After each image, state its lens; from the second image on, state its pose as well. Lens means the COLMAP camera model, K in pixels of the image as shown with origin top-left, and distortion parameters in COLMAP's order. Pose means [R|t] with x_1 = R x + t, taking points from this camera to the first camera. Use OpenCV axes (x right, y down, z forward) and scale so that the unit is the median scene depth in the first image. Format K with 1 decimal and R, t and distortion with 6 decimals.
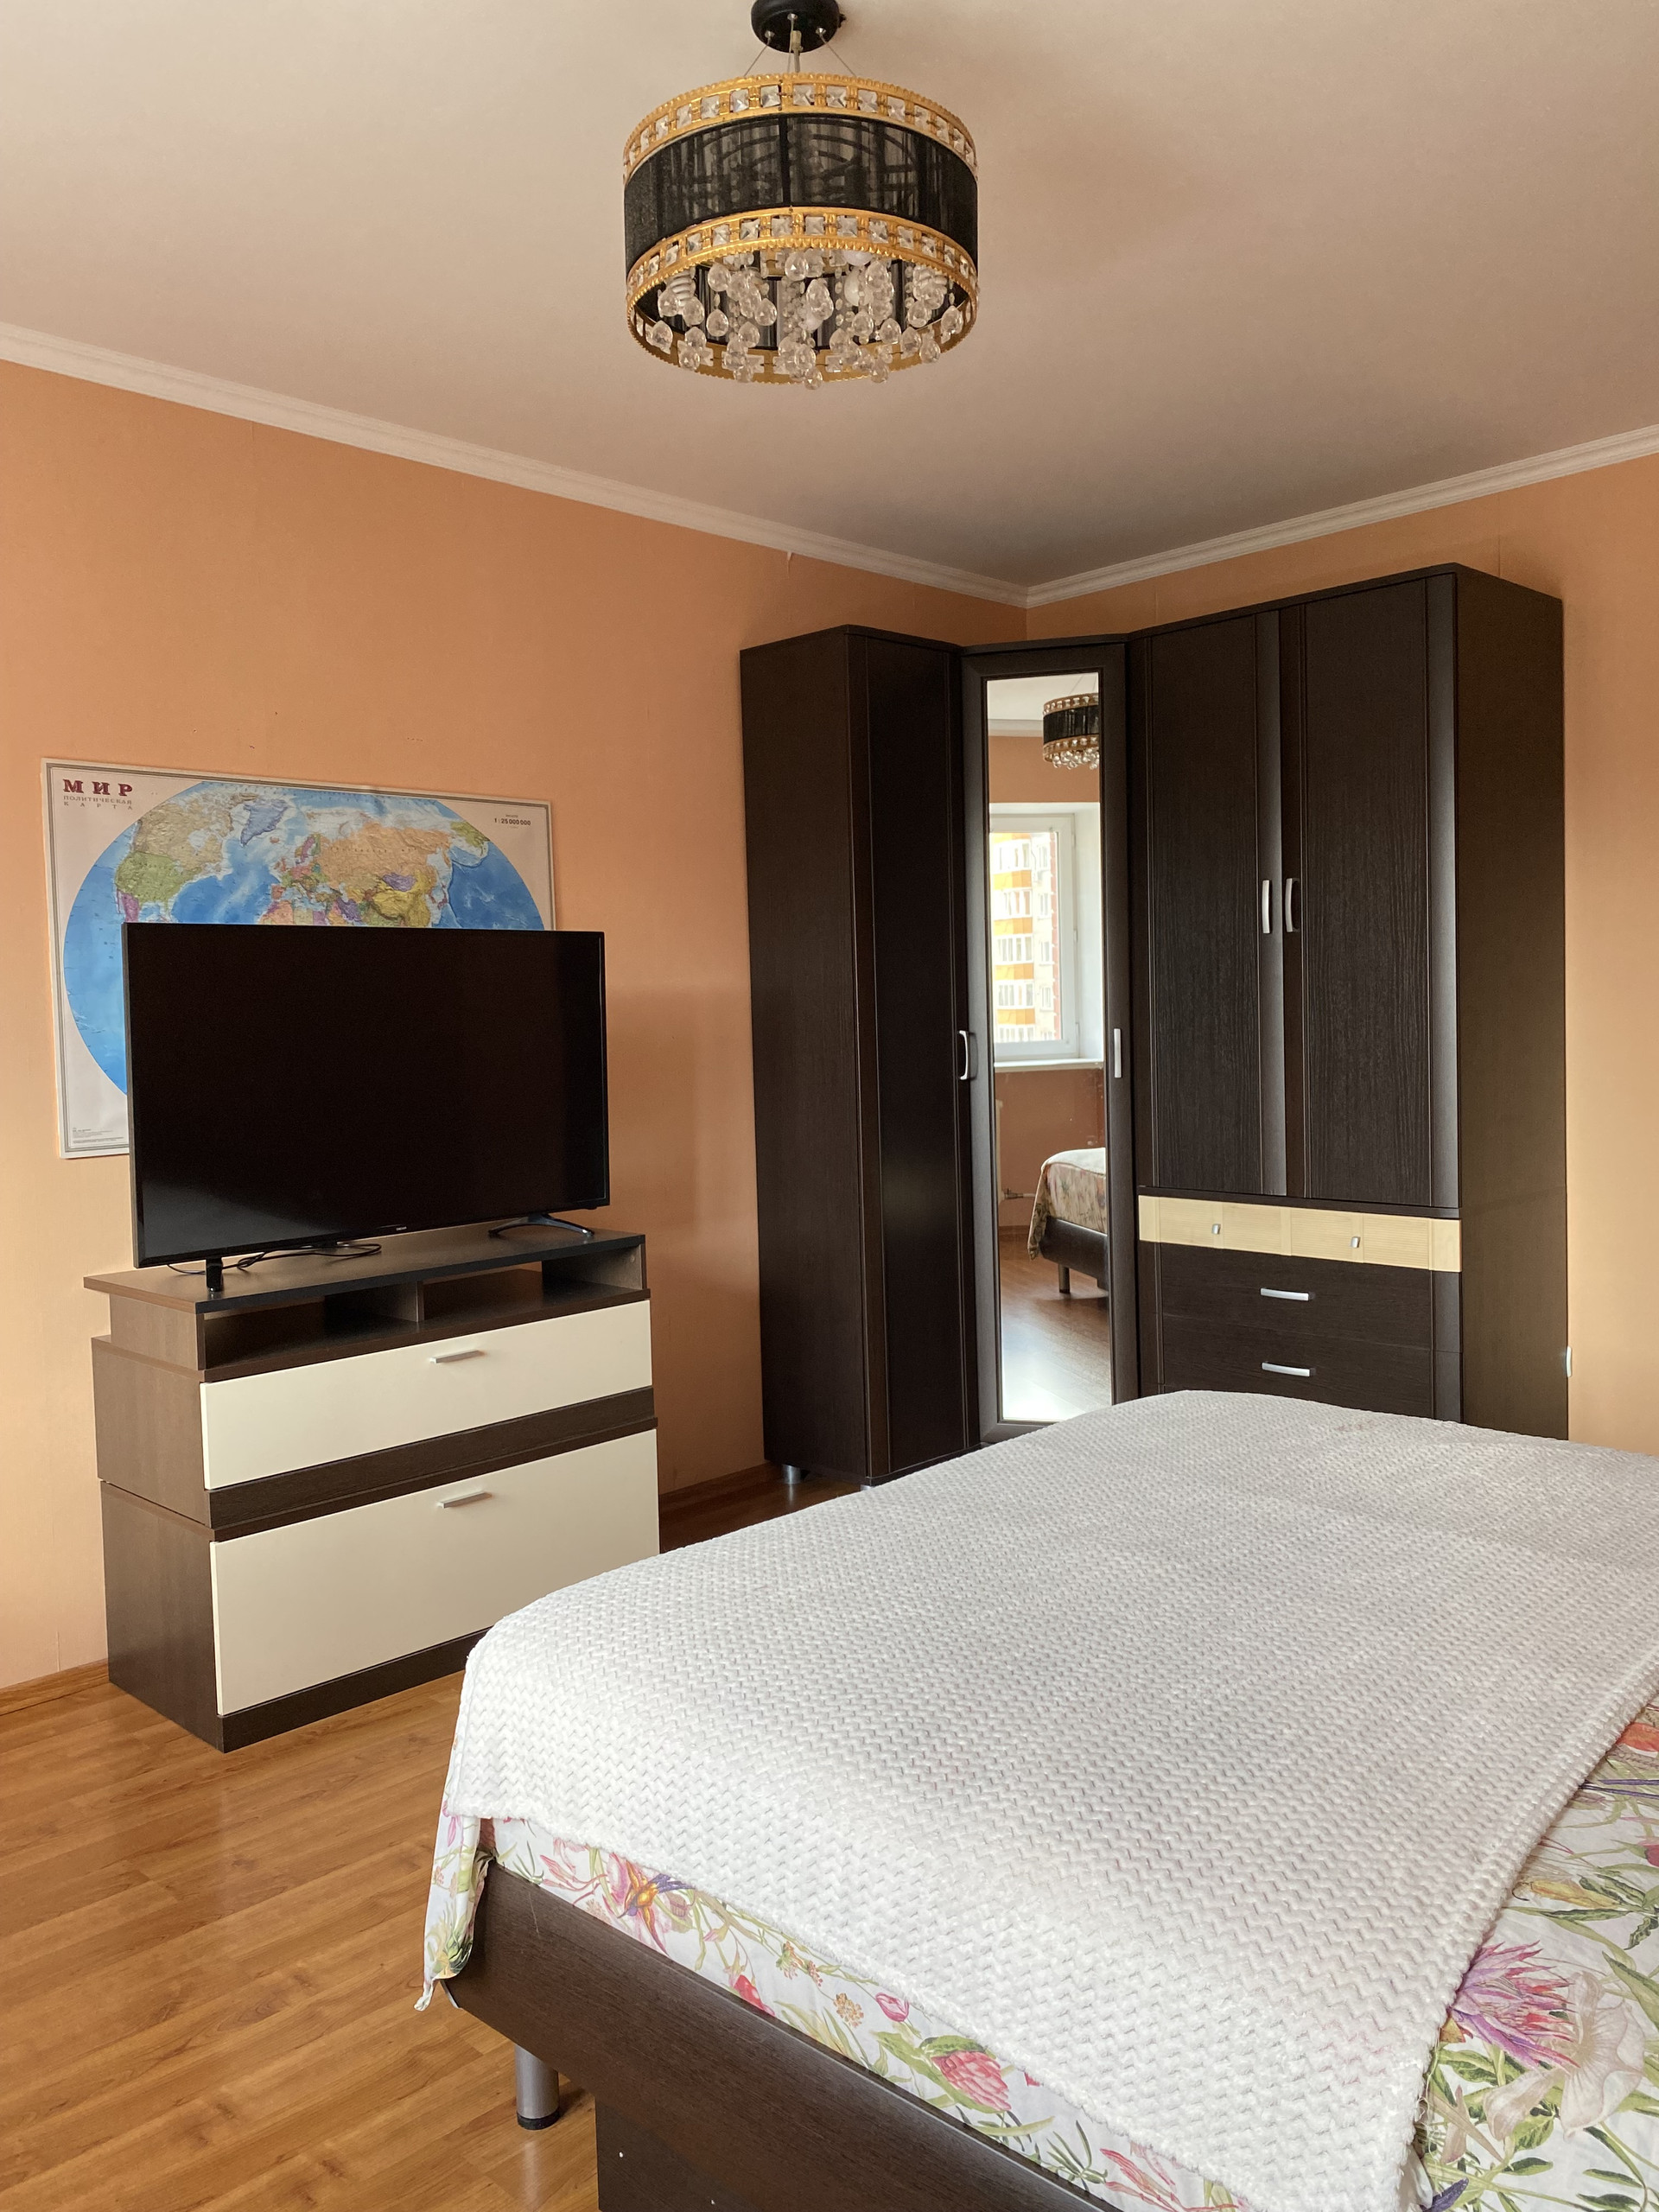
lens RADIAL K [[1691.8, 0, 834.9], [0, 1691.8, 1097.4], [0, 0, 1]] dist [0.053113, -0.053089]
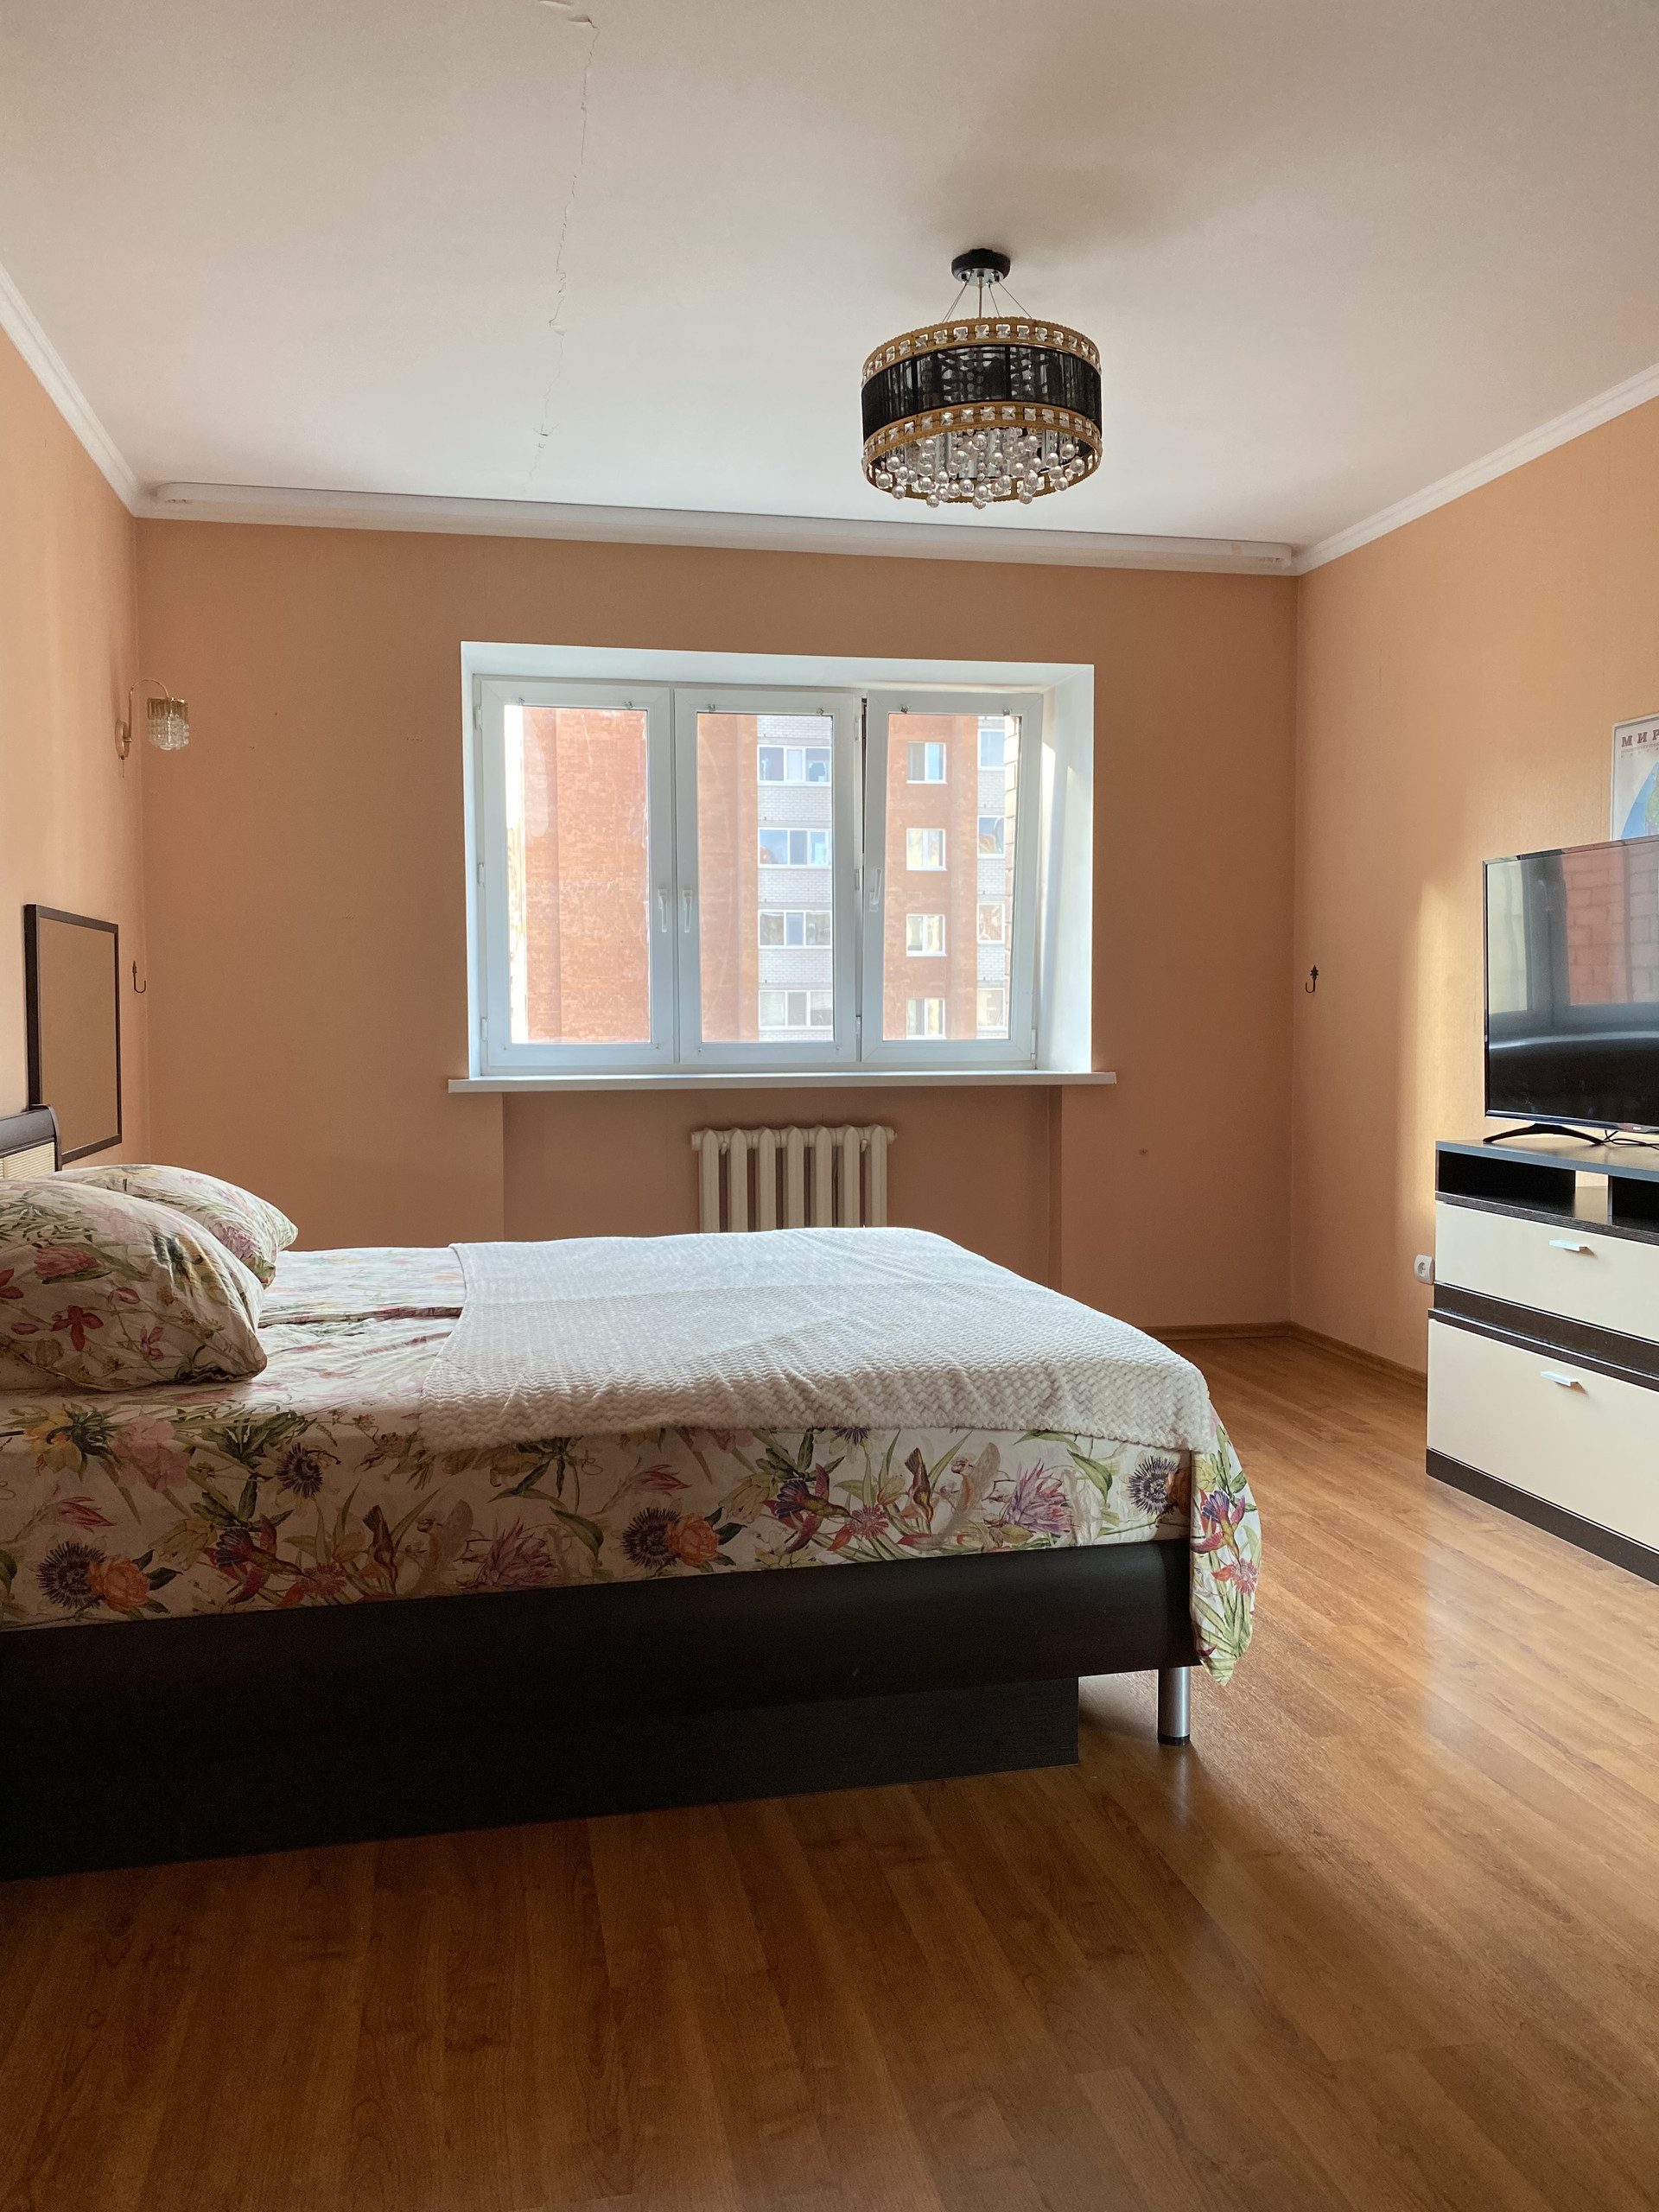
lens RADIAL K [[1691.8, 0, 834.9], [0, 1691.8, 1097.4], [0, 0, 1]] dist [0.053113, -0.053089]
pose [[-0.549661, 0.075224, -0.831994, 0.954821], [-0.021367, 0.994346, 0.104019, -0.042767], [0.835114, 0.074952, -0.544946, 1.257332]]
